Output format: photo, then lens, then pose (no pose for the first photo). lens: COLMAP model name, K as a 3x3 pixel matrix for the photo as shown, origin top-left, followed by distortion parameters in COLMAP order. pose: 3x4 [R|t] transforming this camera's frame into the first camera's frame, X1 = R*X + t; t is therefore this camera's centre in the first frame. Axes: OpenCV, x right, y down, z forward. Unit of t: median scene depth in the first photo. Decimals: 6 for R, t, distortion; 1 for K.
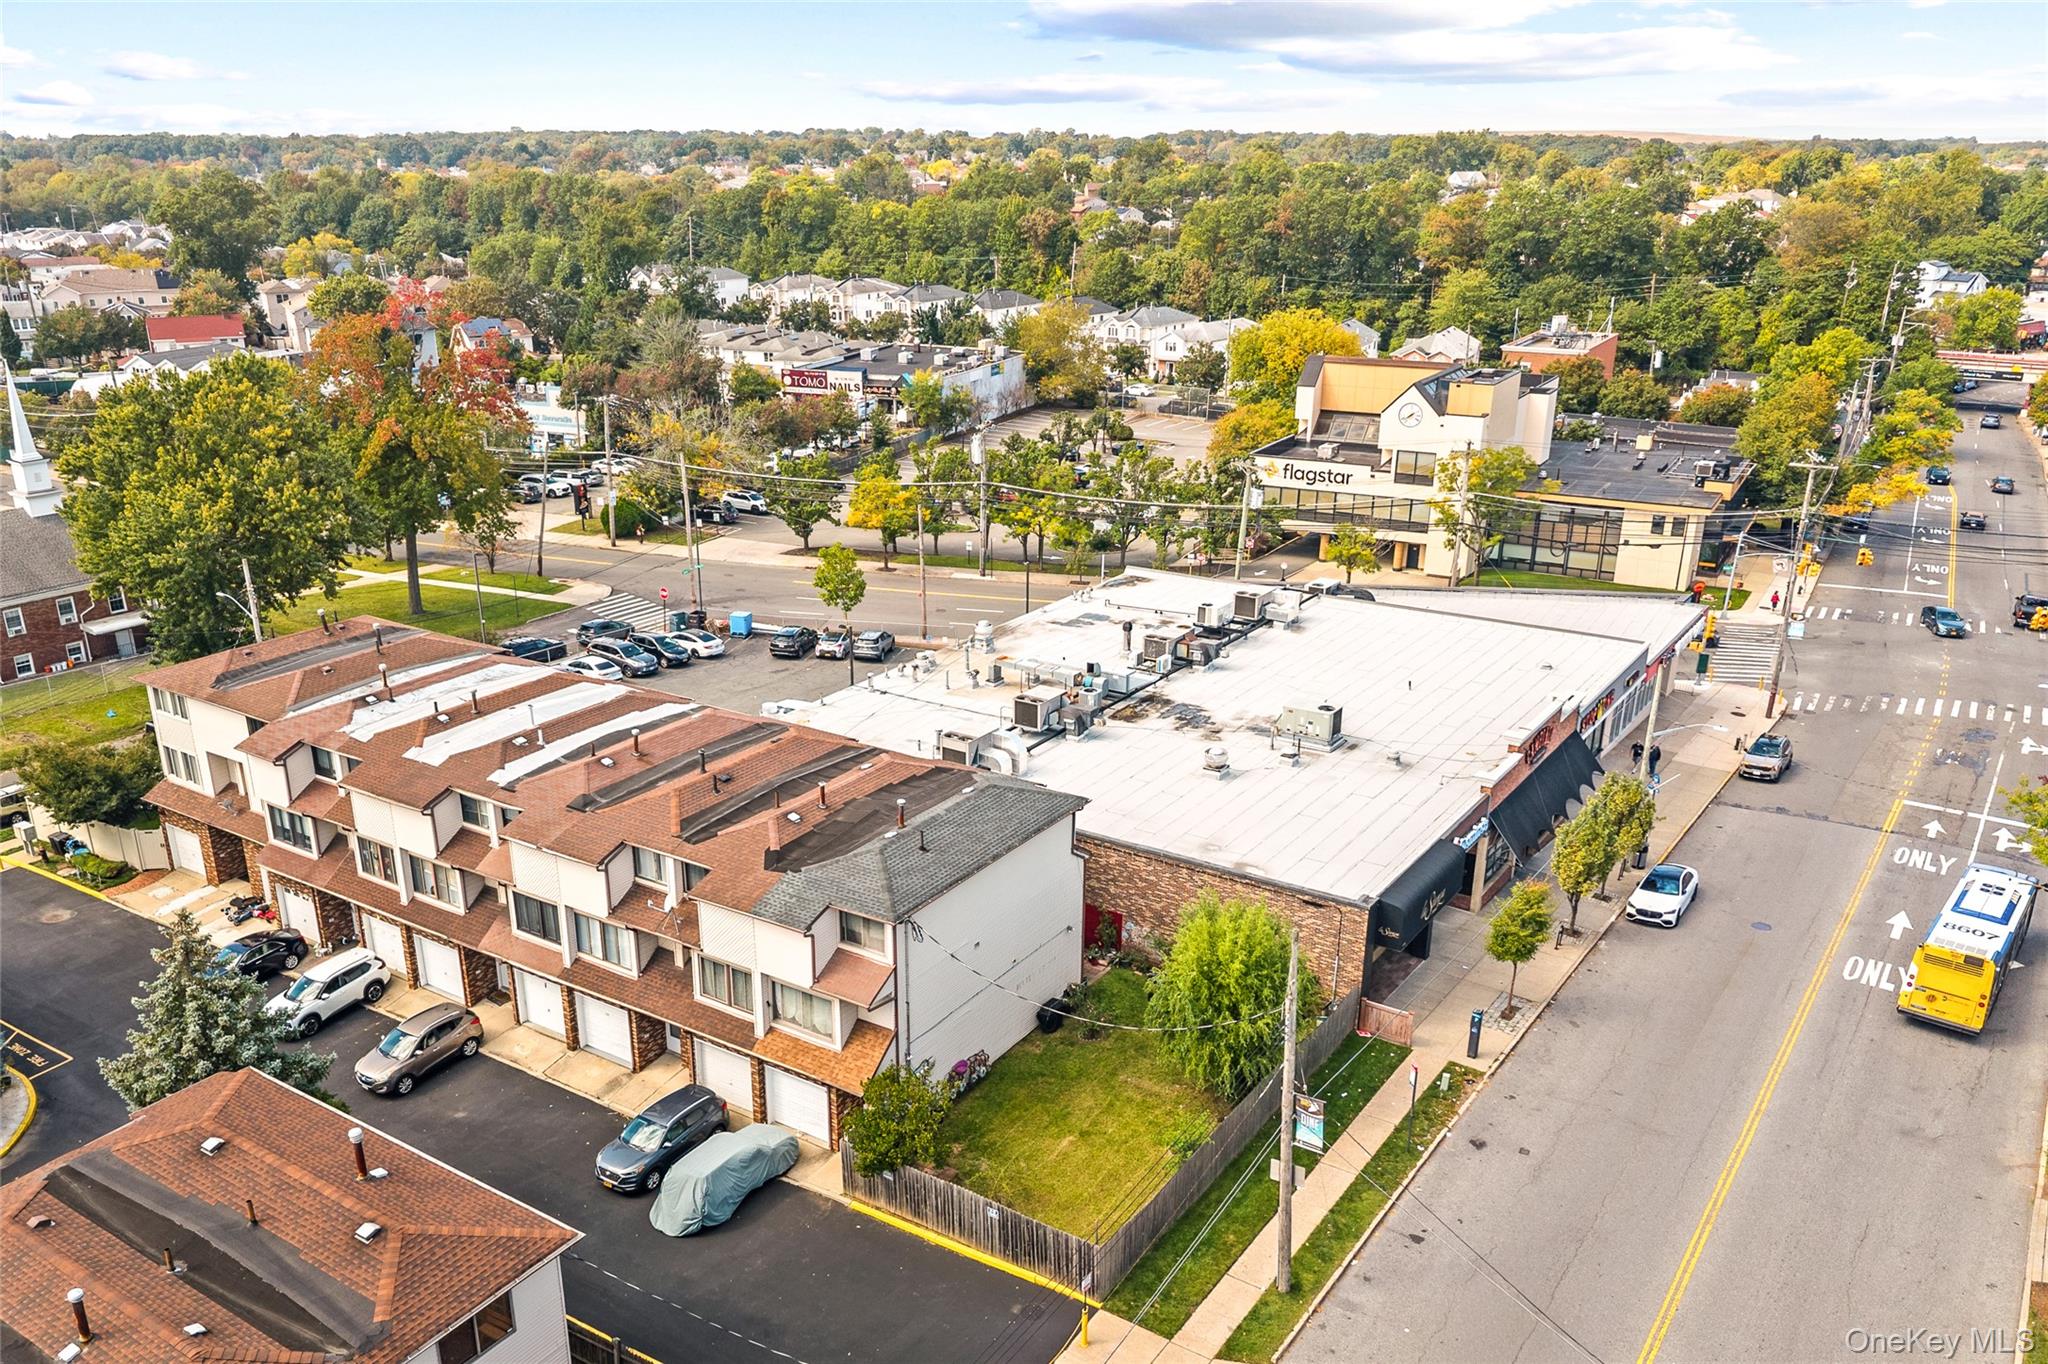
lens RADIAL K [[1551.7, 0, 1064.8], [0, 1551.7, 727.2], [0, 0, 1]] dist [0.005480, -0.002490]
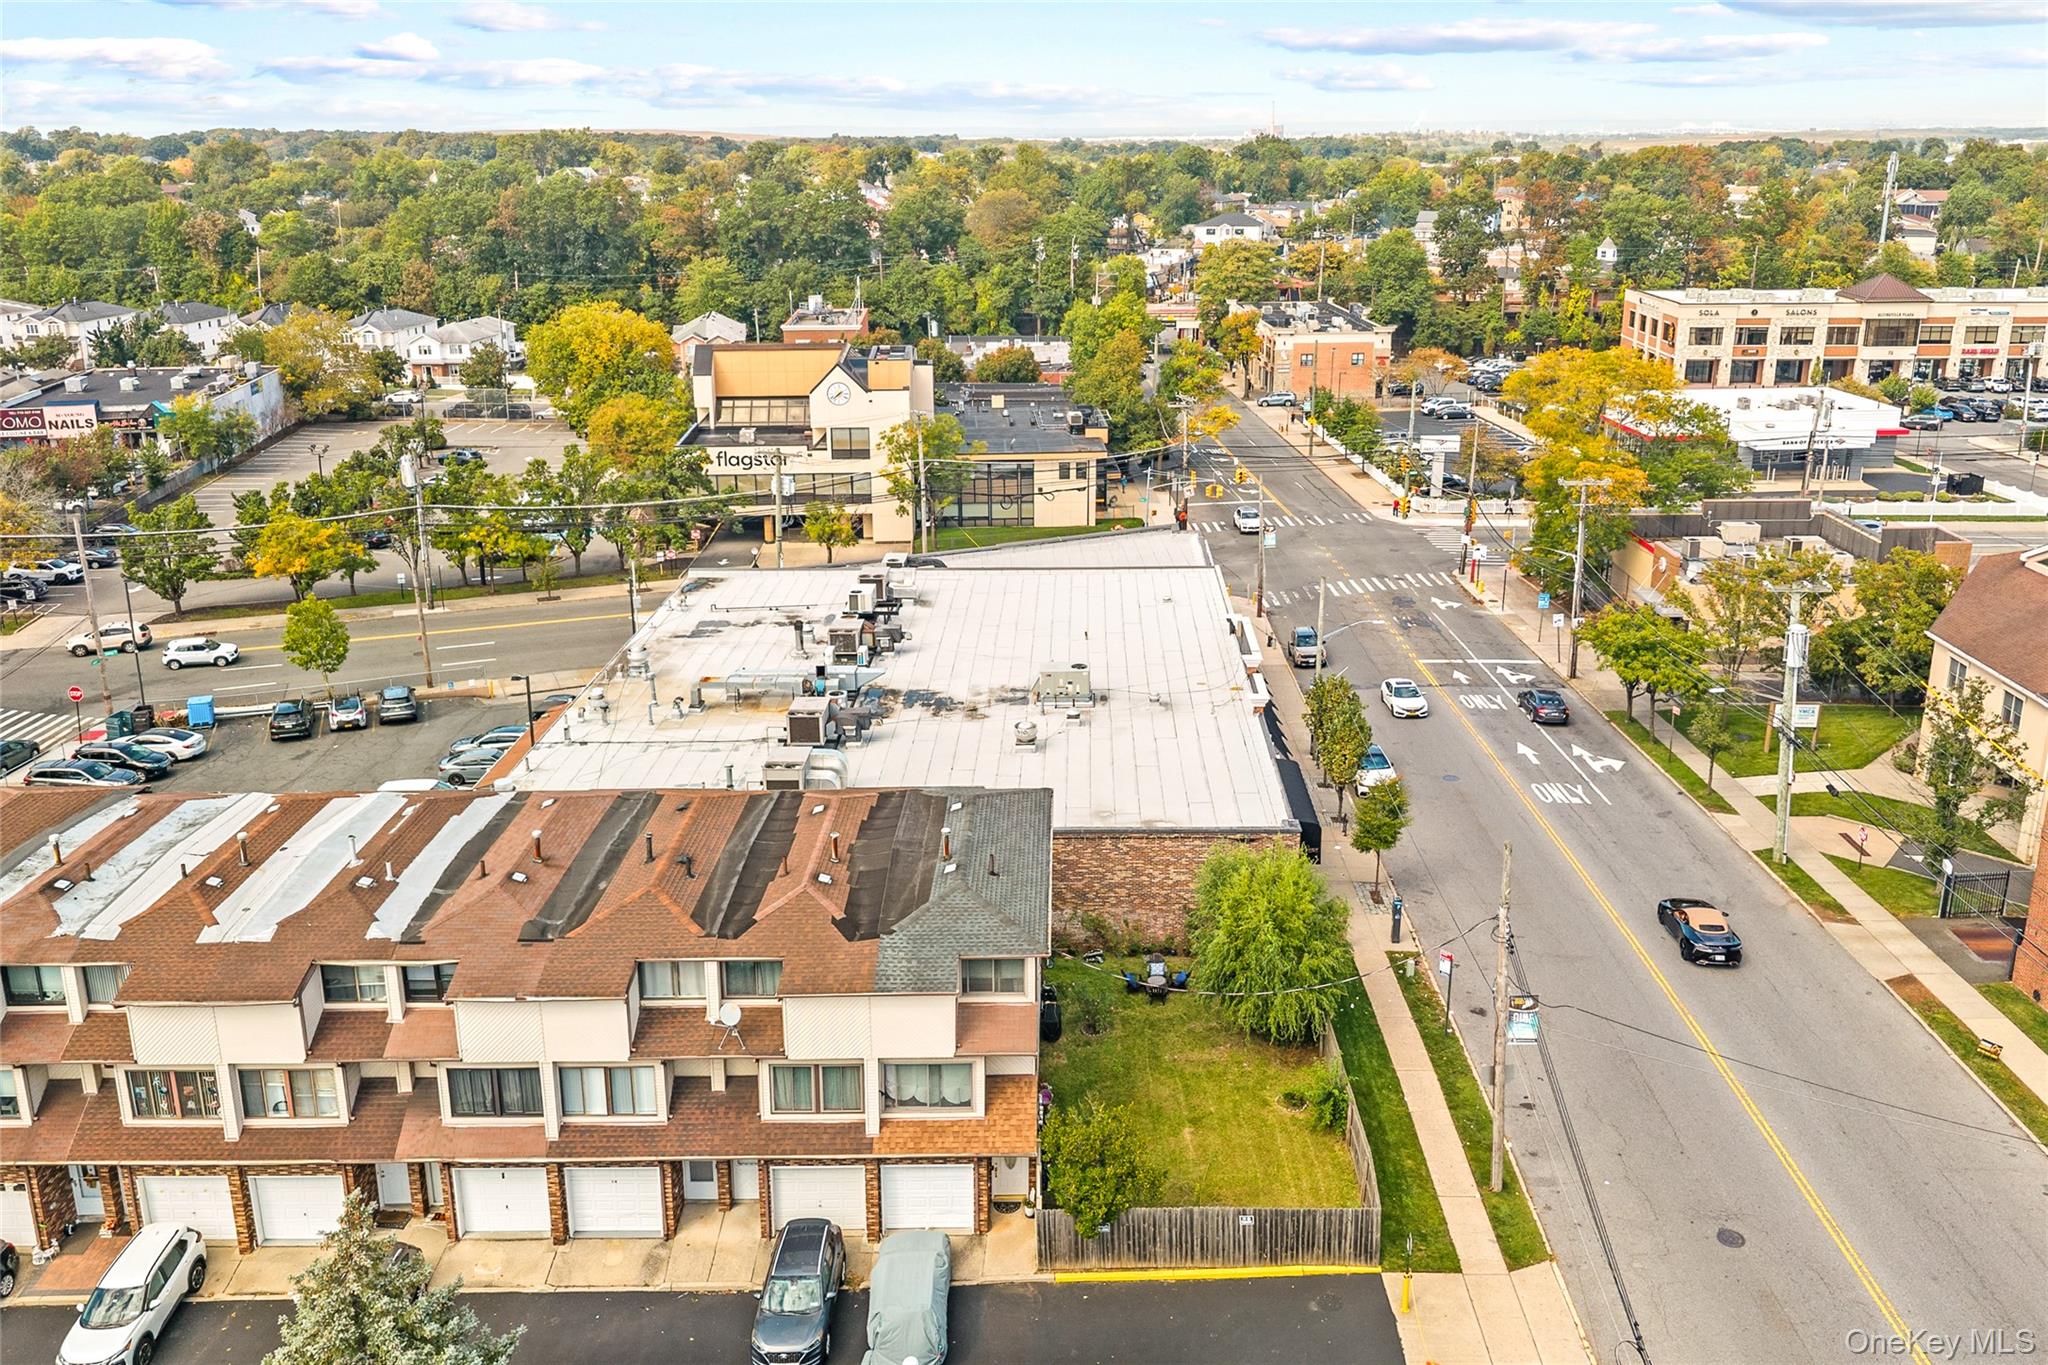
lens RADIAL K [[1512.4, 0, 1091.5], [0, 1512.4, 536.6], [0, 0, 1]] dist [0.008551, -0.026304]
pose [[0.844774, -0.136980, 0.517295, -0.285070], [0.189988, 0.980480, -0.050631, -0.037087], [-0.500262, 0.141052, 0.854308, 0.097769]]
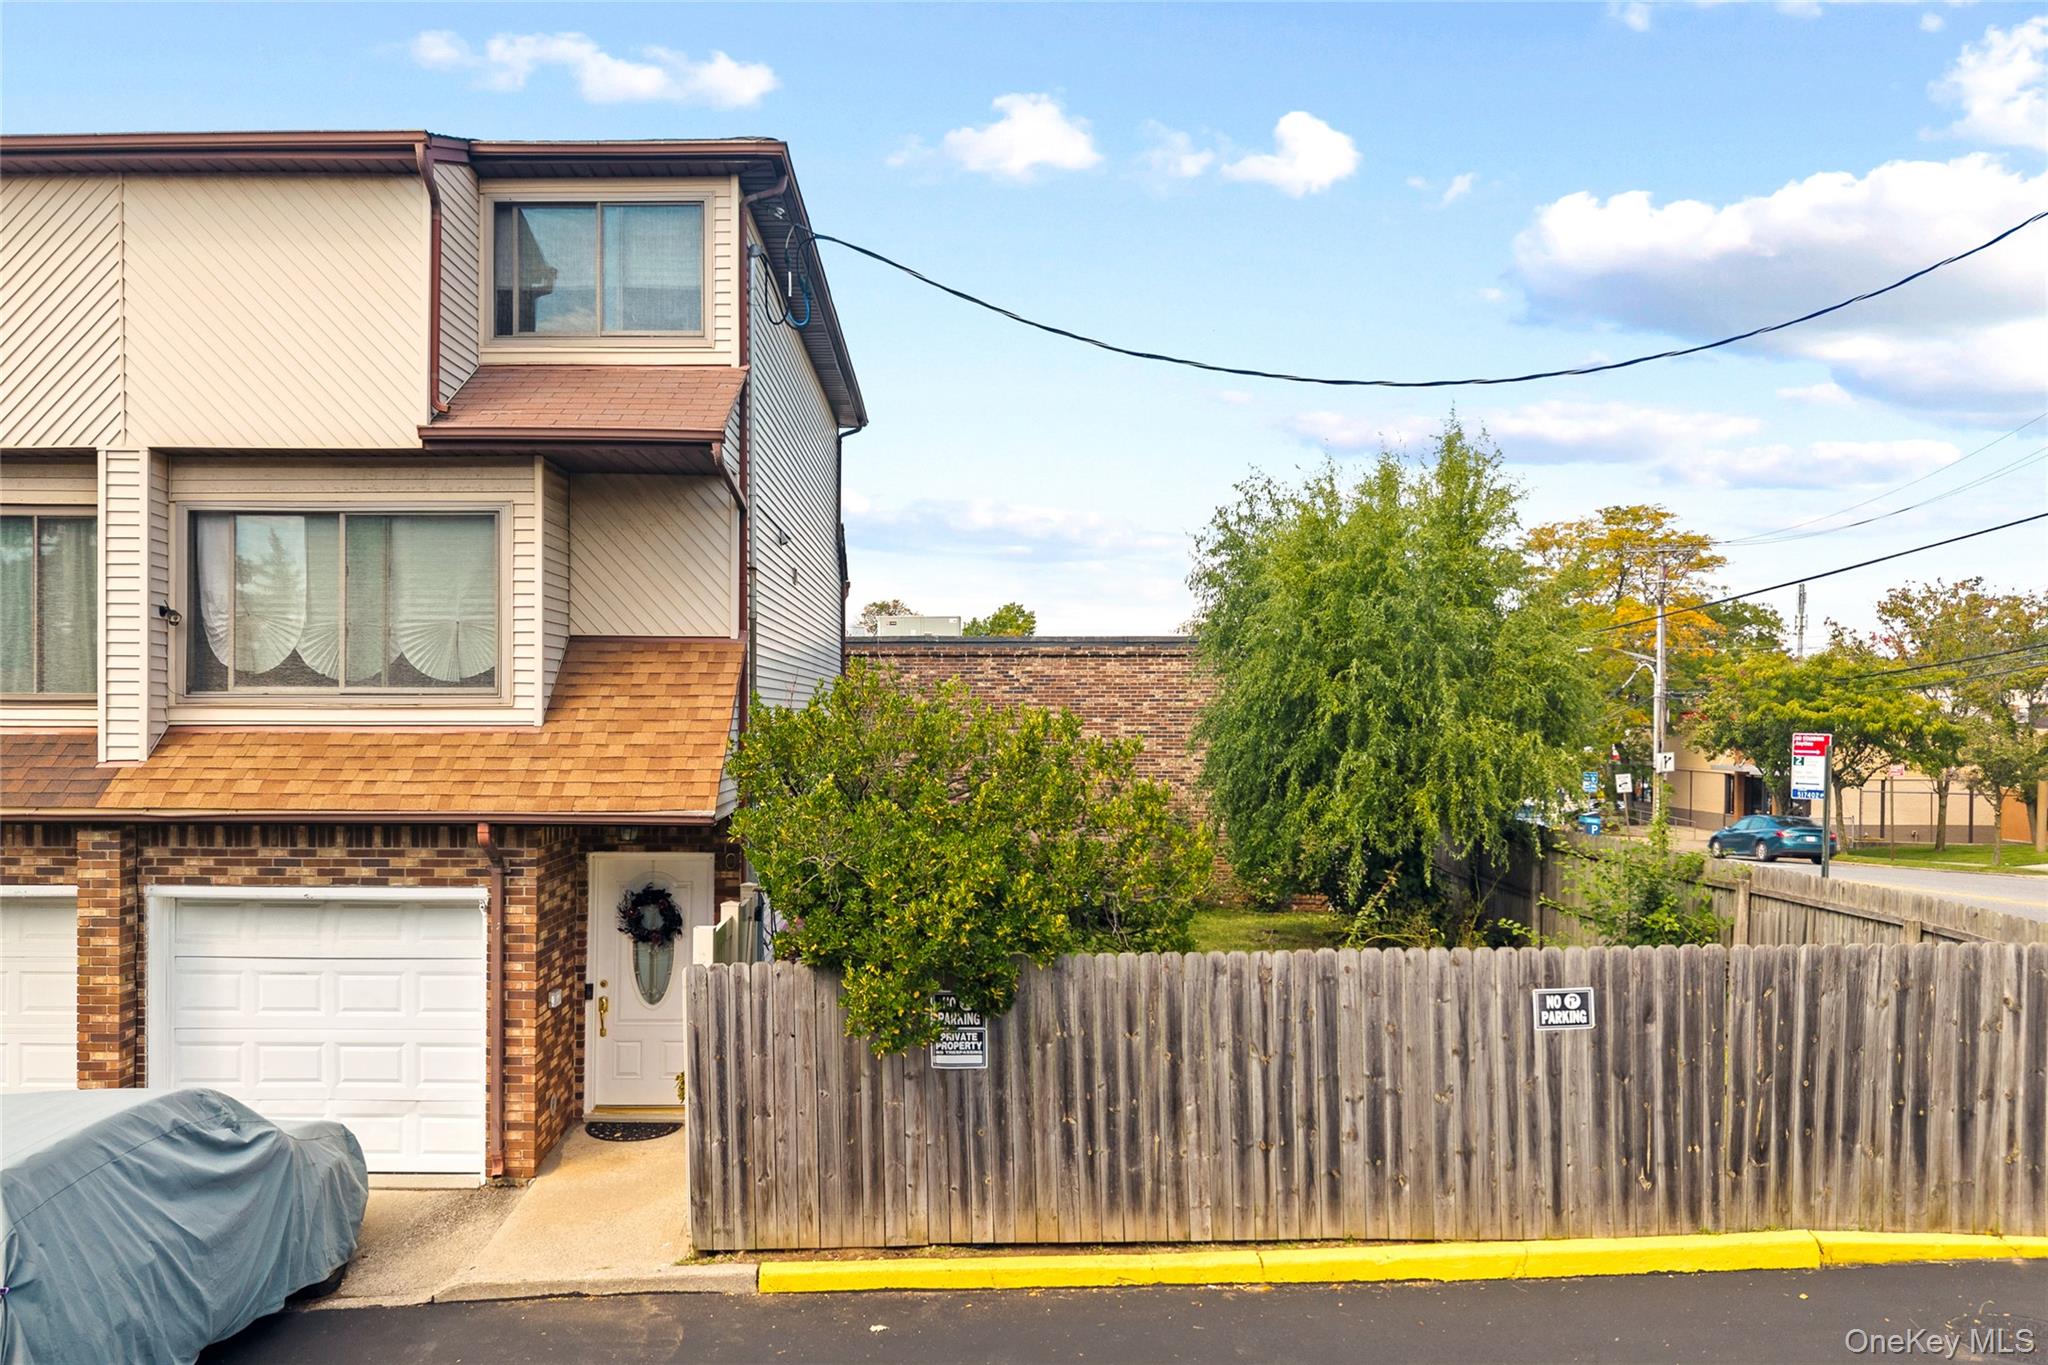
lens RADIAL K [[1531.4, 0, 948.0], [0, 1531.4, 735.0], [0, 0, 1]] dist [-0.006019, -0.000183]
pose [[0.853715, -0.010851, 0.520627, -0.123772], [0.175353, 0.947384, -0.267795, 0.164396], [-0.490328, 0.319914, 0.810699, 0.437844]]
